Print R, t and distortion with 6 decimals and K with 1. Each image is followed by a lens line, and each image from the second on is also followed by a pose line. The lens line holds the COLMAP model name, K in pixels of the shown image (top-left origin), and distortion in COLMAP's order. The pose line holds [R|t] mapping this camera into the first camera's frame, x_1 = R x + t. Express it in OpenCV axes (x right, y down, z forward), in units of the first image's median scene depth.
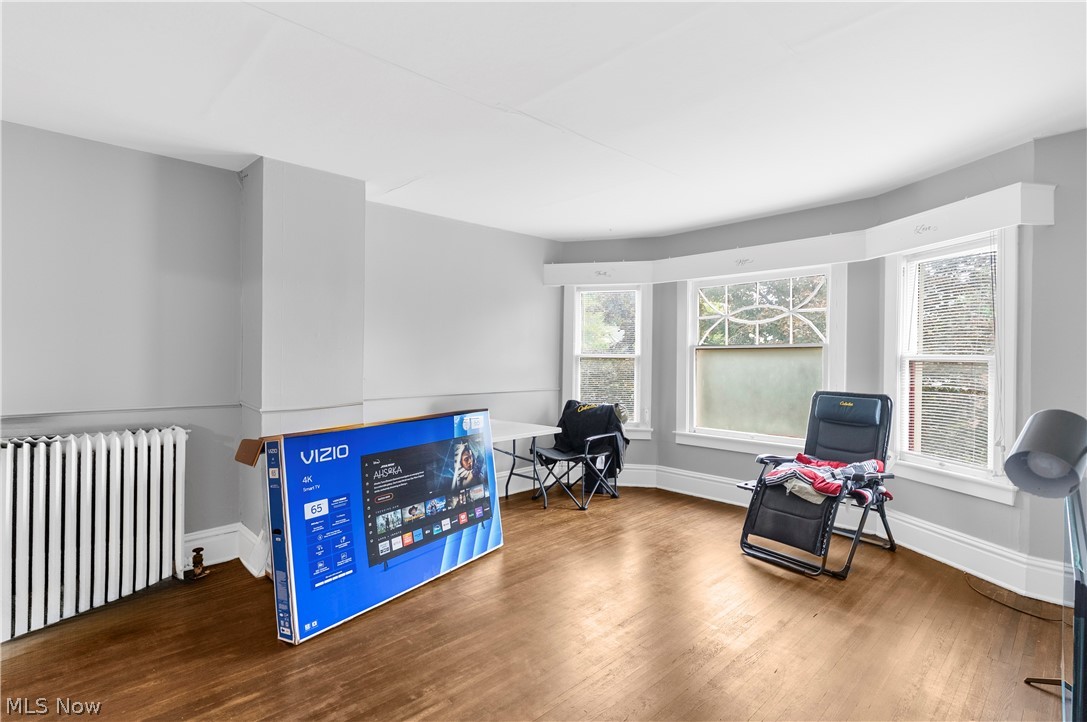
lens RADIAL K [[528.0, 0, 539.5], [0, 528.0, 360.1], [0, 0, 1]] dist [0.002186, -0.002015]
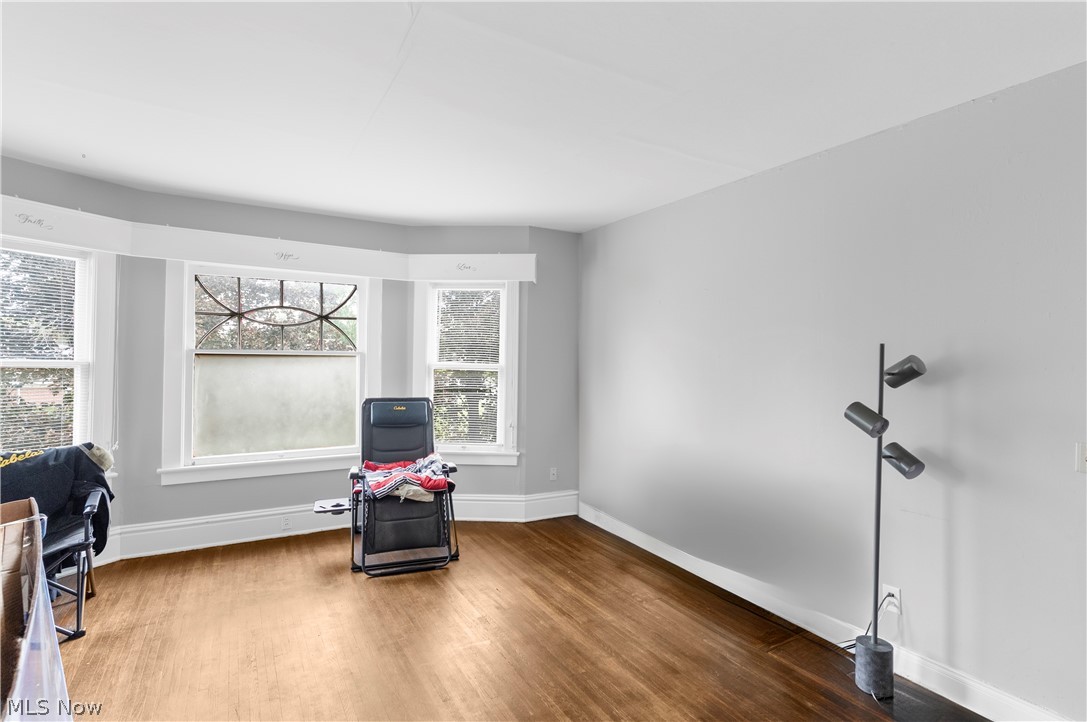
lens RADIAL K [[528.0, 0, 539.3], [0, 528.0, 357.9], [0, 0, 1]] dist [0.002186, -0.002015]
pose [[0.234165, -0.001266, 0.972196, -0.411490], [-0.005326, 0.999982, 0.002585, -0.025836], [-0.972182, -0.005783, 0.234154, 0.440468]]
